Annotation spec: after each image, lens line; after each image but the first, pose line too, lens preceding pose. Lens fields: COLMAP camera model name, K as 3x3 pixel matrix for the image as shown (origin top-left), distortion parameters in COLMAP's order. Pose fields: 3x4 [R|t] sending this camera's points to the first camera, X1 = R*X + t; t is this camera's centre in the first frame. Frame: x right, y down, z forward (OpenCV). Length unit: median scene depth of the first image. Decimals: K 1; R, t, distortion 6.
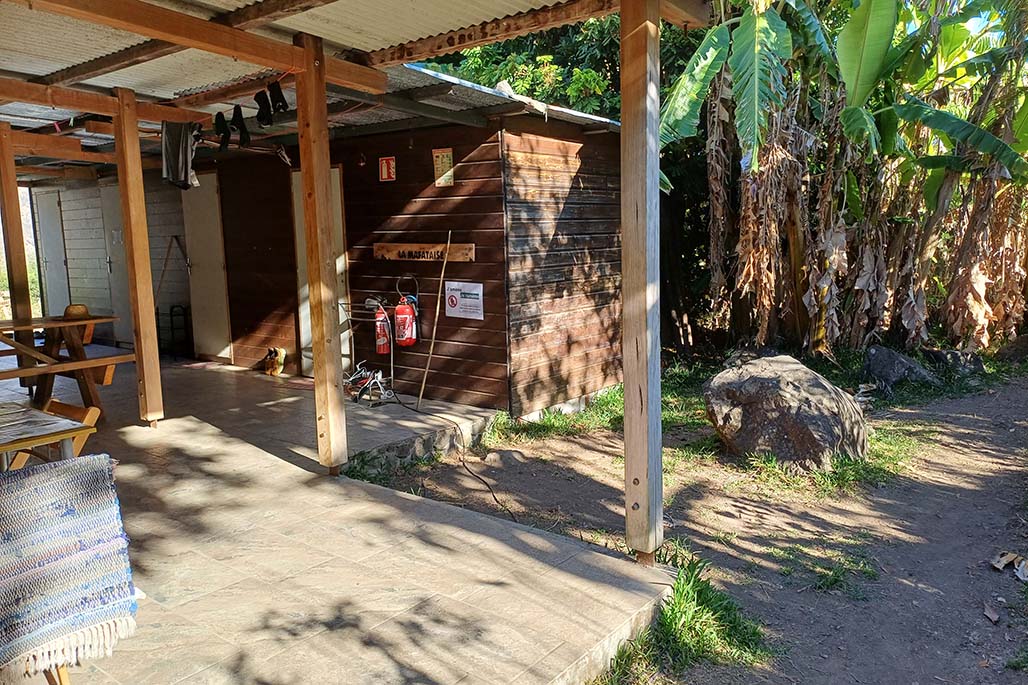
lens RADIAL K [[759.8, 0, 526.3], [0, 759.8, 318.2], [0, 0, 1]] dist [0.103049, -0.122024]
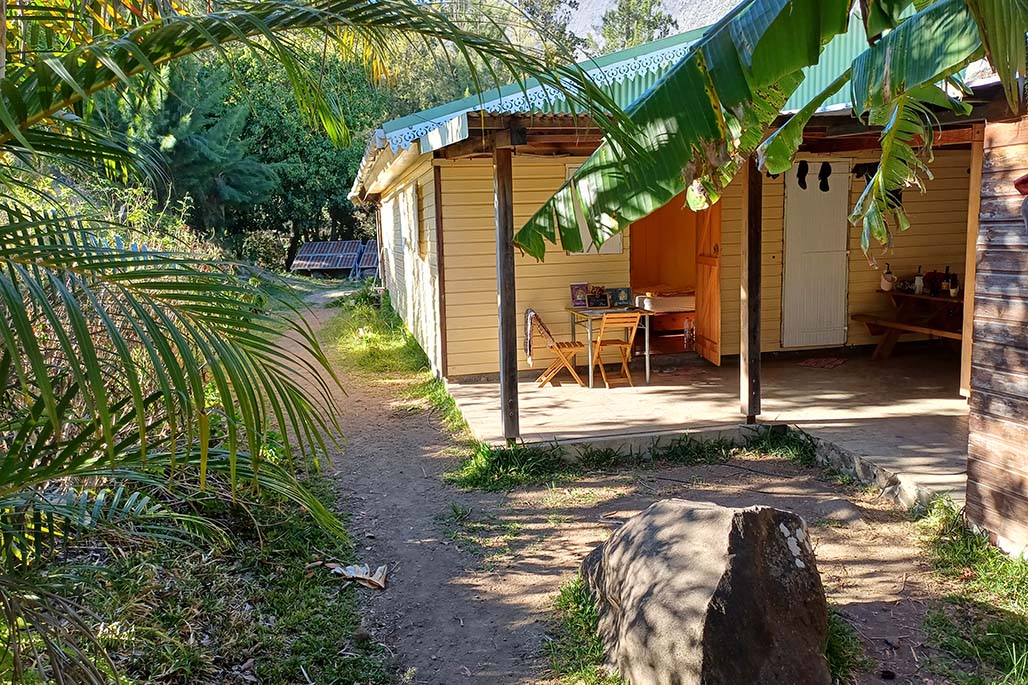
lens RADIAL K [[759.8, 0, 526.3], [0, 759.8, 318.2], [0, 0, 1]] dist [0.103049, -0.122024]
pose [[-0.630952, 0.135357, -0.763923, 0.905736], [-0.035791, 0.978536, 0.202945, -0.219397], [0.774996, 0.155390, -0.612564, 1.260259]]
